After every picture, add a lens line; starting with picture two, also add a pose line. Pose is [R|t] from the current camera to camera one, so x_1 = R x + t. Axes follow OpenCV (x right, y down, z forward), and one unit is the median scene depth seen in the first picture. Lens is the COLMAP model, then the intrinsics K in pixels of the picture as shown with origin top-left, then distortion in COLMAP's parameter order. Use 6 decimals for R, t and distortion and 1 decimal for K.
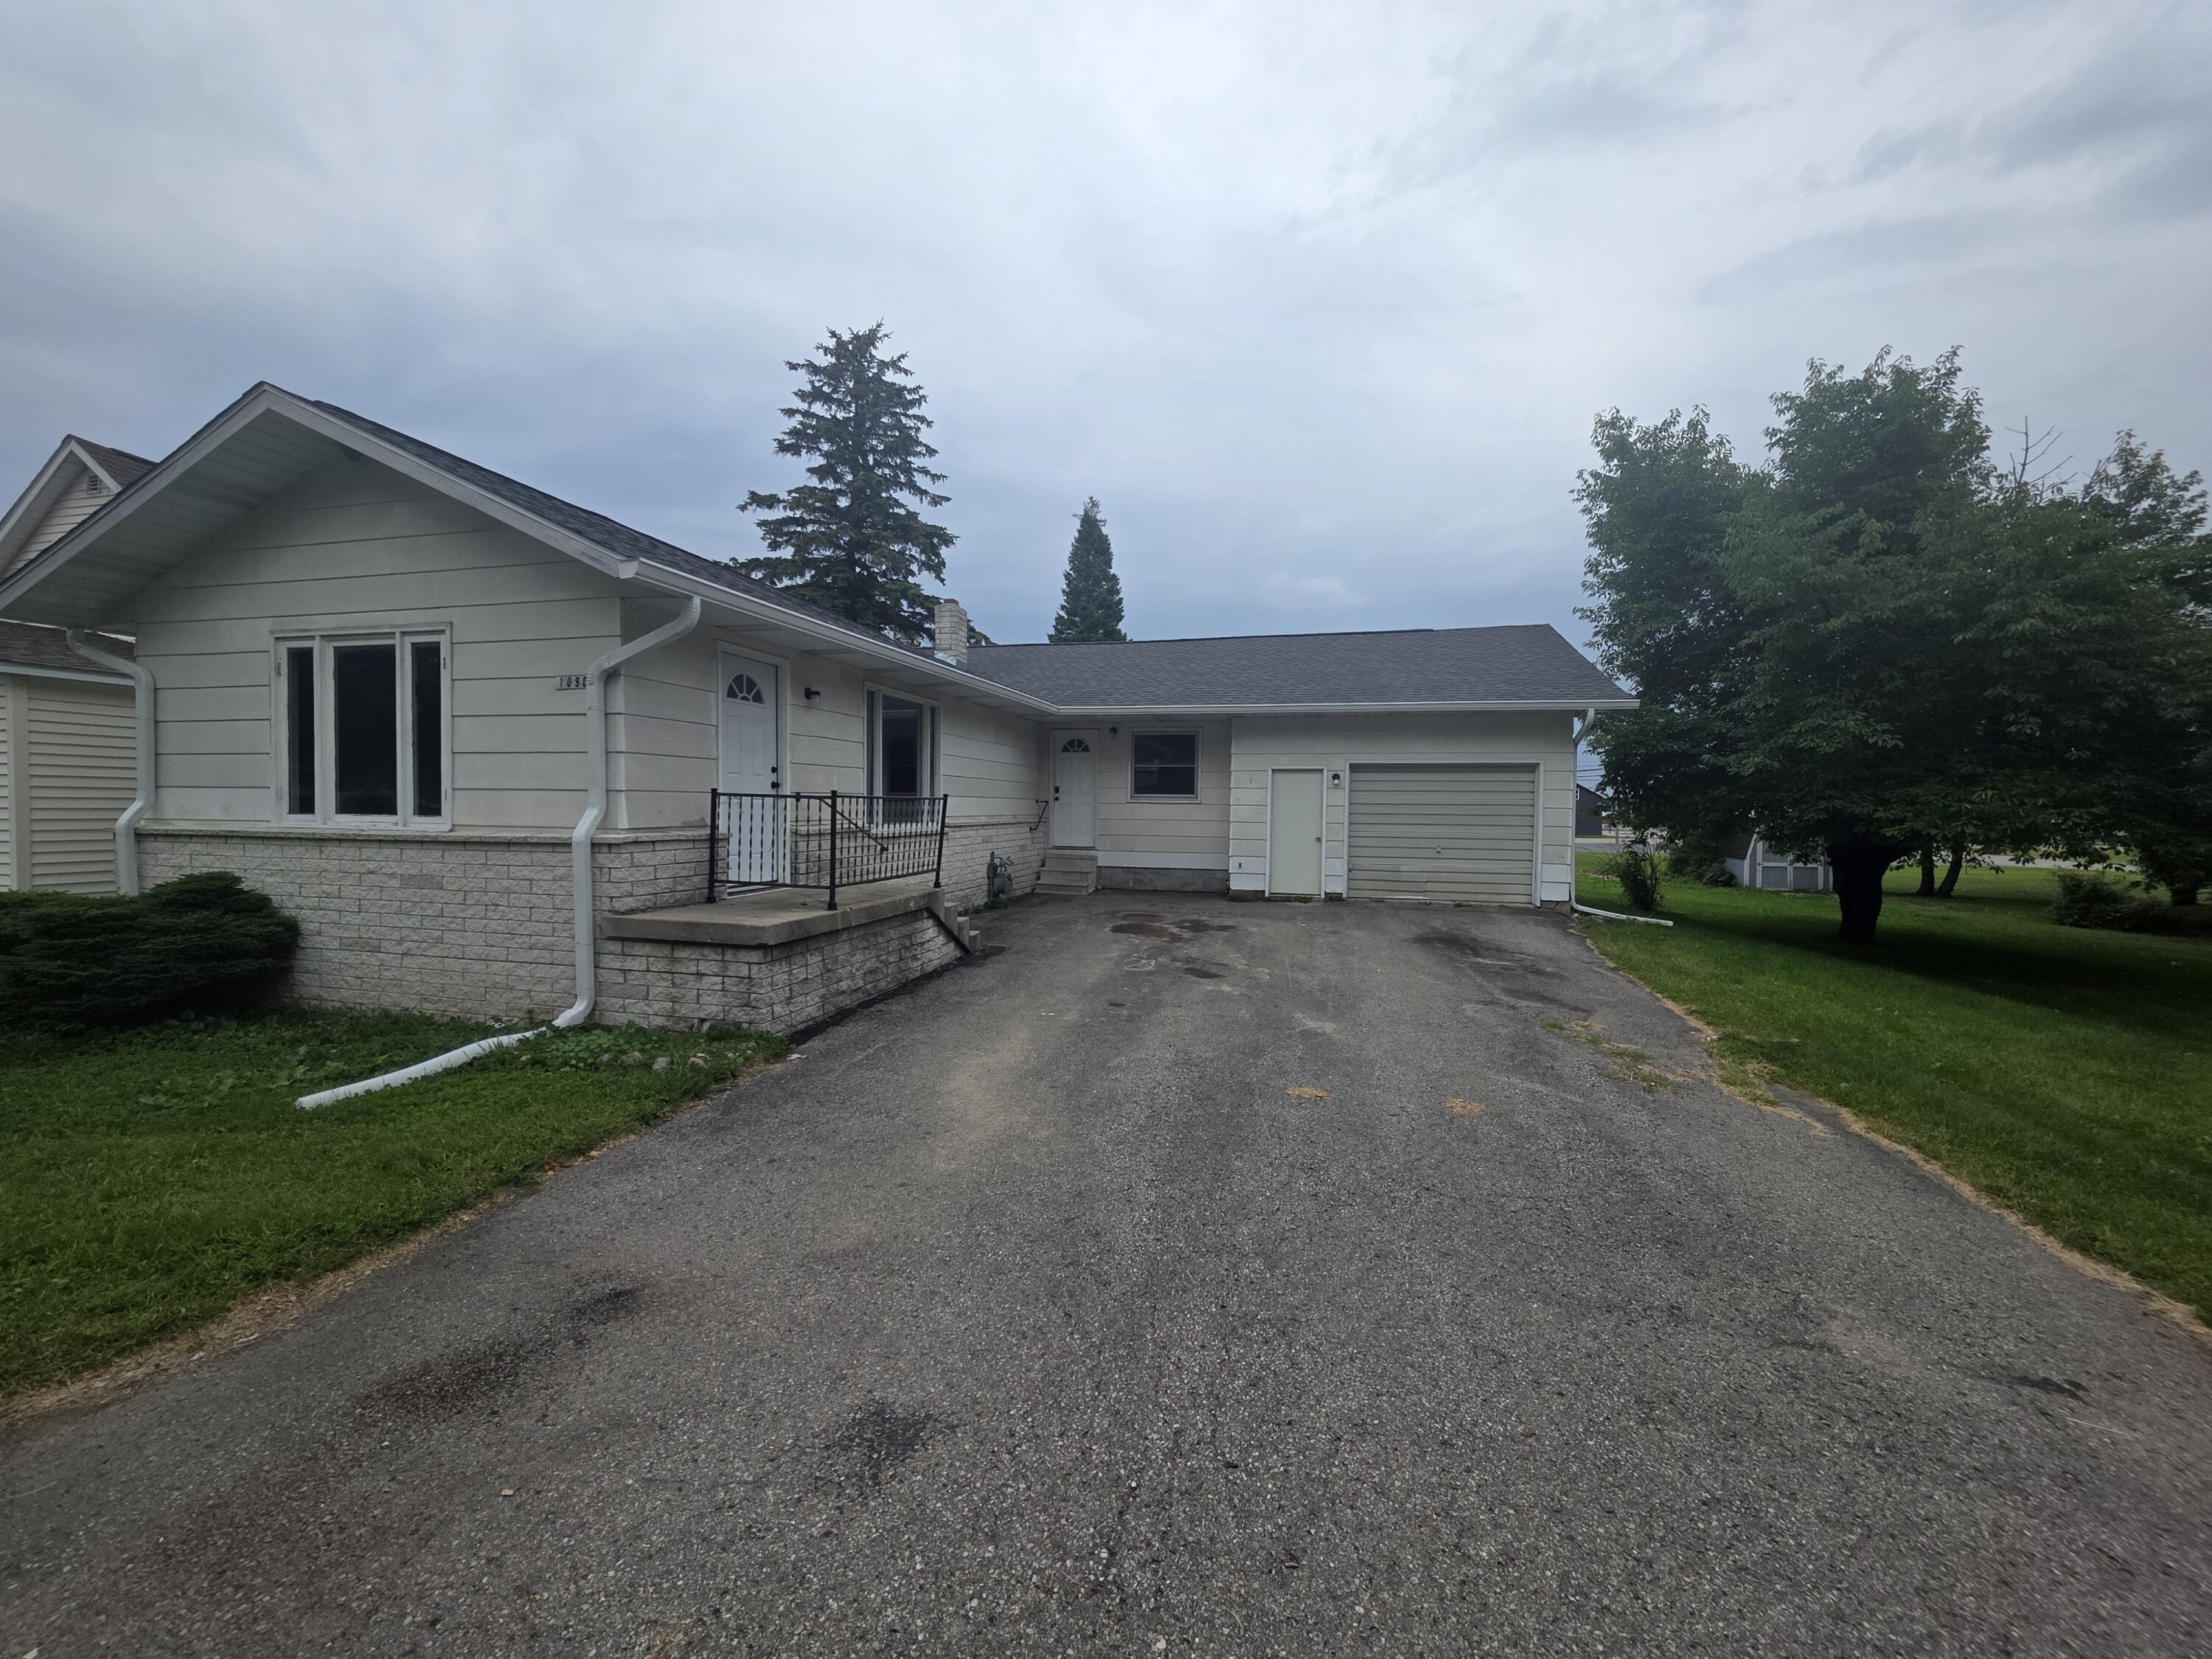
lens RADIAL K [[875.5, 0, 1097.1], [0, 875.5, 823.9], [0, 0, 1]] dist [0.001360, 0.000097]
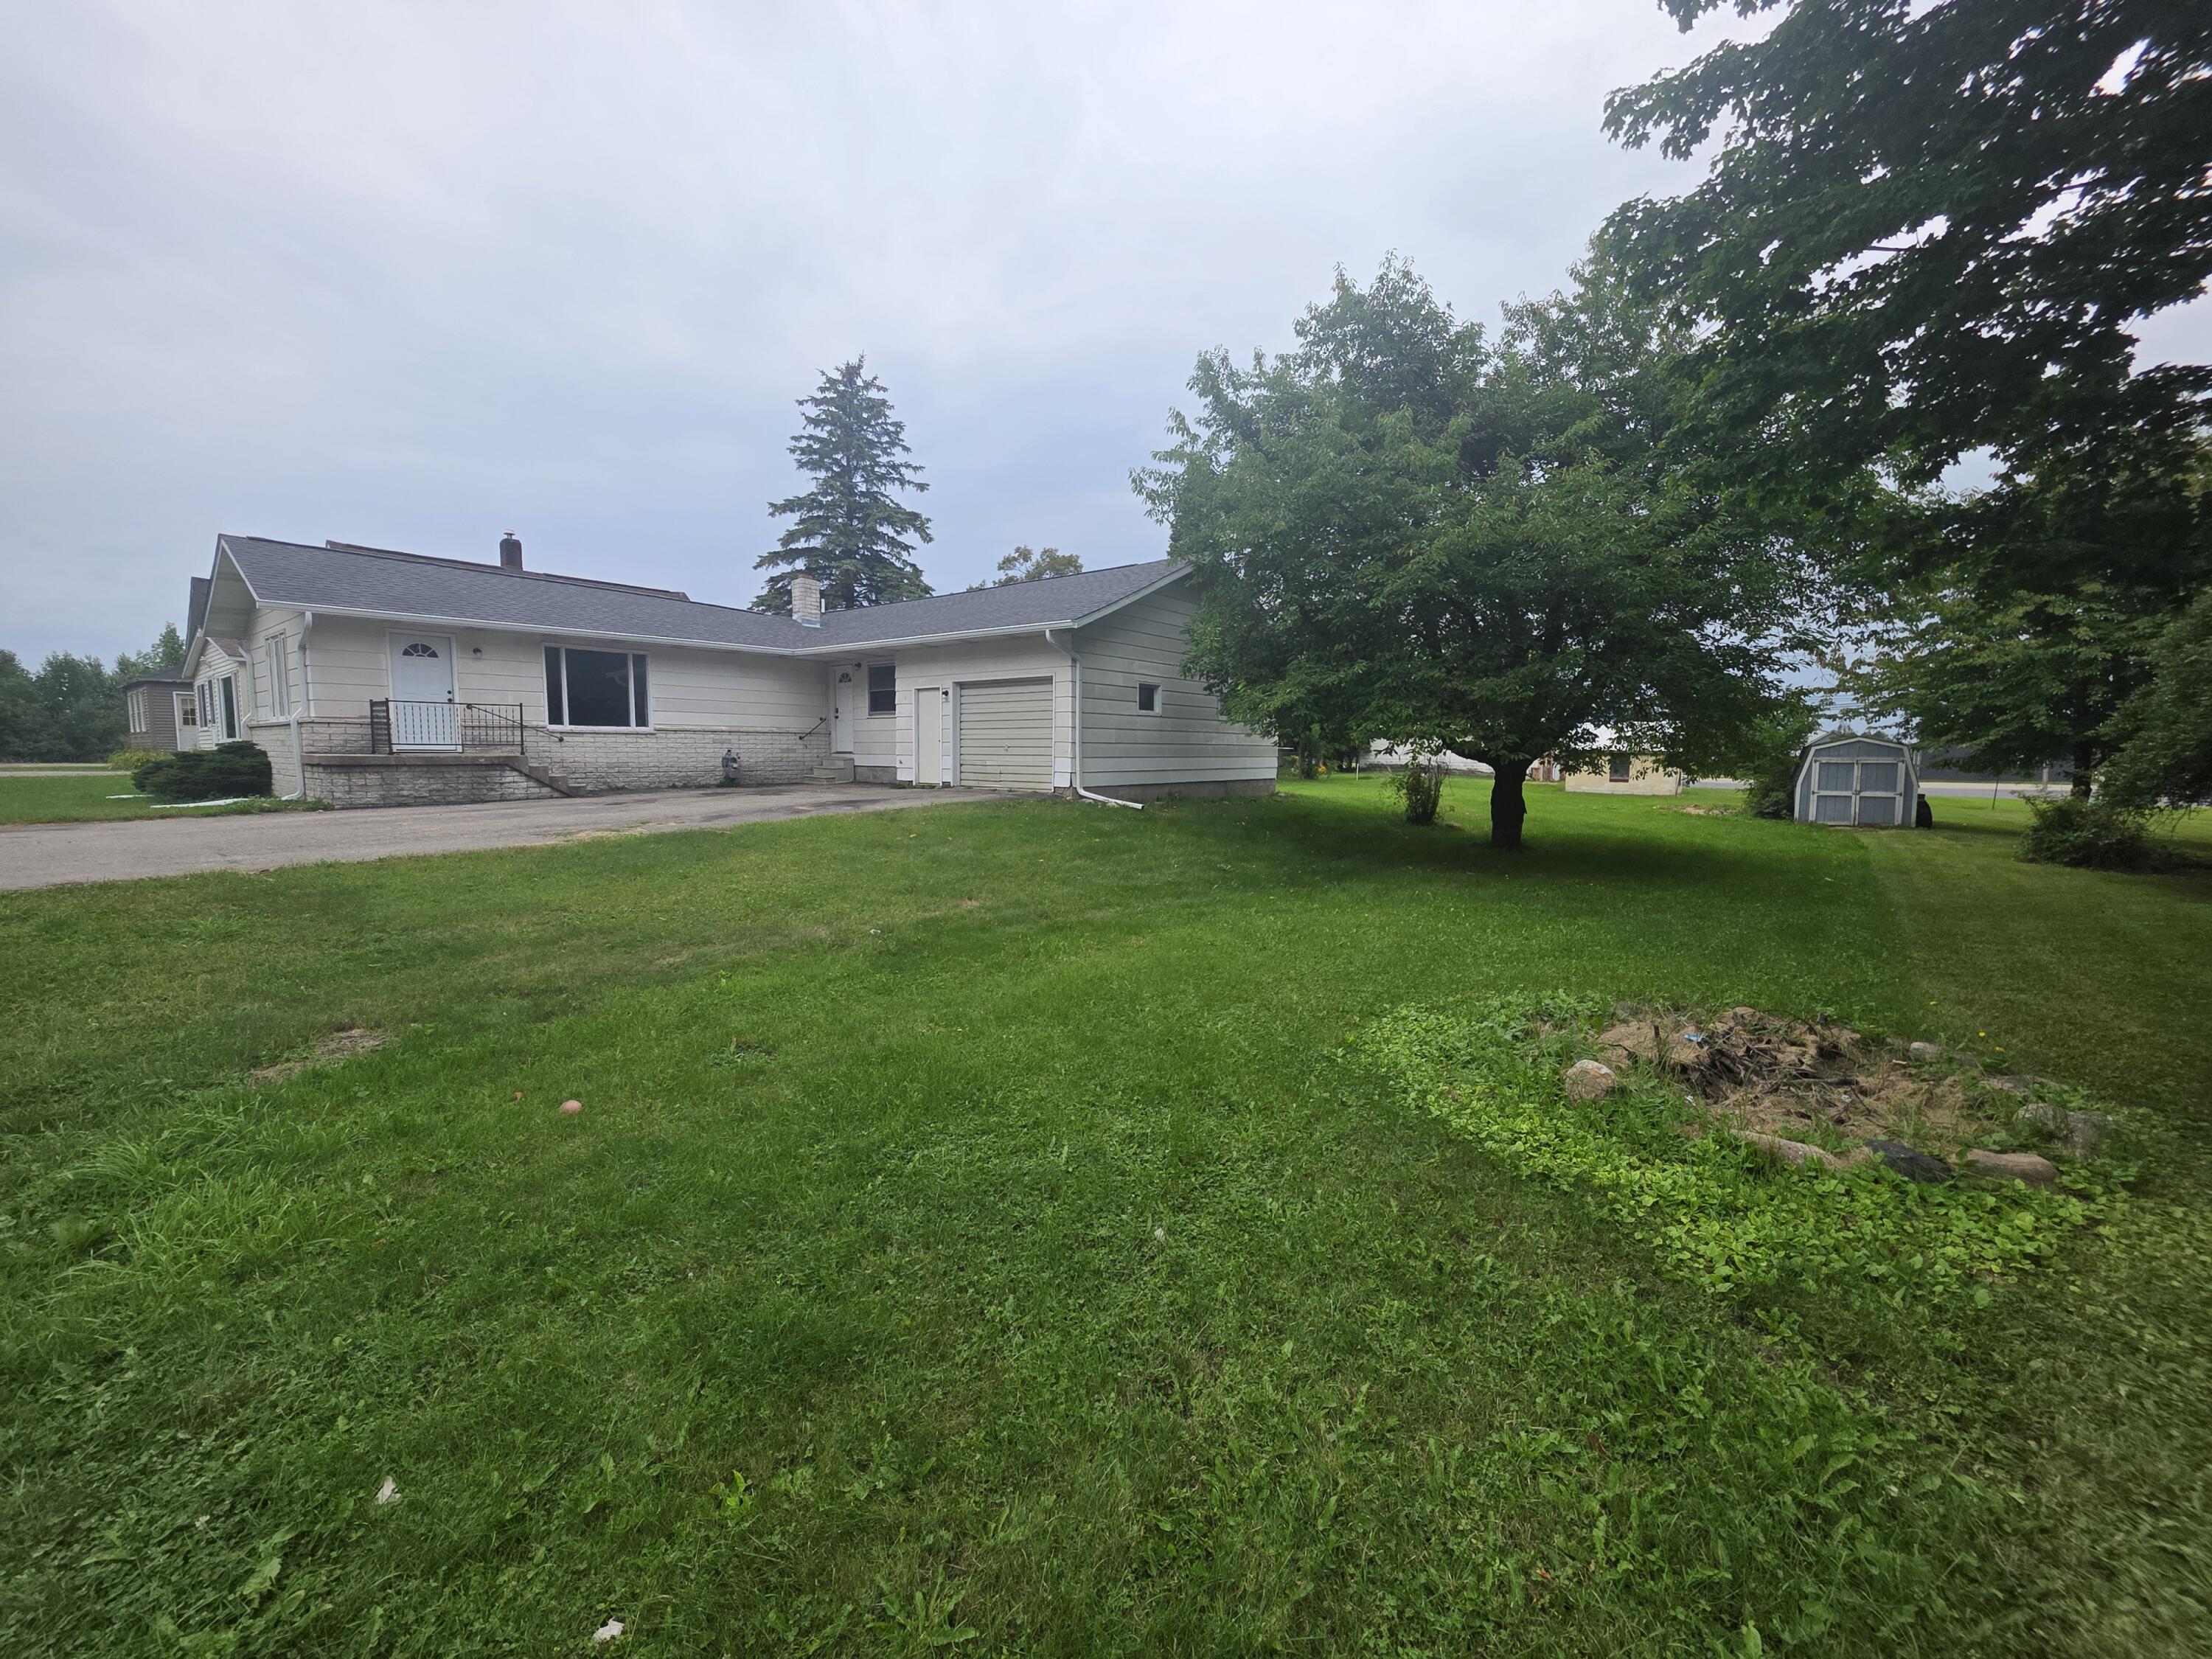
lens RADIAL K [[872.5, 0, 1107.2], [0, 872.5, 839.4], [0, 0, 1]] dist [0.002308, 0.000078]
pose [[0.905902, 0.037760, -0.421801, 1.024820], [-0.005736, 0.997020, 0.076936, 0.061169], [0.423449, -0.067277, 0.903418, -0.086748]]
